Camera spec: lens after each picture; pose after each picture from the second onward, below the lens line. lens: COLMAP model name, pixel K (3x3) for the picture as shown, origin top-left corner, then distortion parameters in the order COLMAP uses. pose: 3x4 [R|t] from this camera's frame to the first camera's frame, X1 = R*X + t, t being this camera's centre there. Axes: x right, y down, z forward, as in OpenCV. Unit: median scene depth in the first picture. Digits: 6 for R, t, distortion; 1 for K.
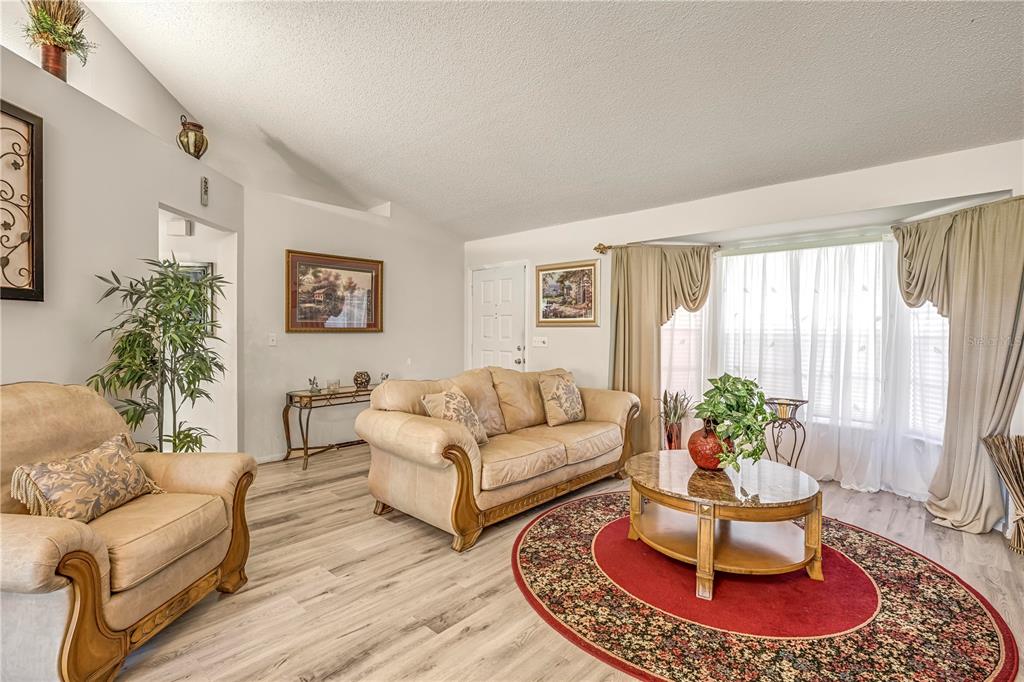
lens RADIAL K [[472.0, 0, 518.7], [0, 472.0, 339.1], [0, 0, 1]] dist [-0.014273, -0.000549]
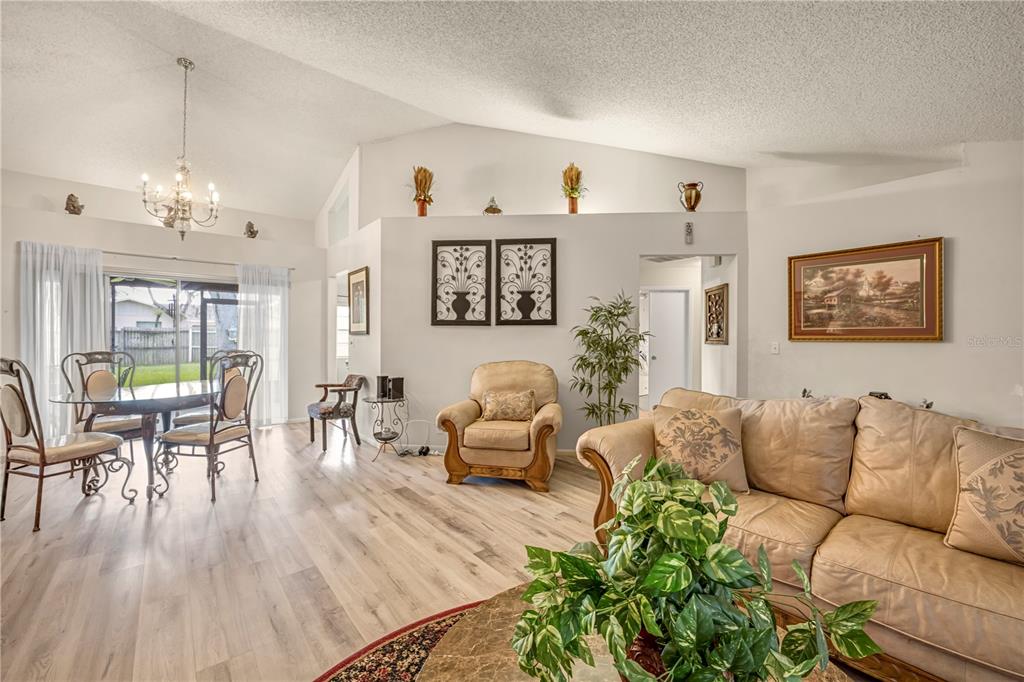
lens RADIAL K [[413.9, 0, 512.1], [0, 413.9, 340.6], [0, 0, 1]] dist [-0.022443, 0.001364]
pose [[-0.135410, -0.001294, -0.990789, 0.435452], [-0.020426, 0.999790, 0.001486, -0.003864], [0.990579, 0.020439, -0.135408, 0.538892]]
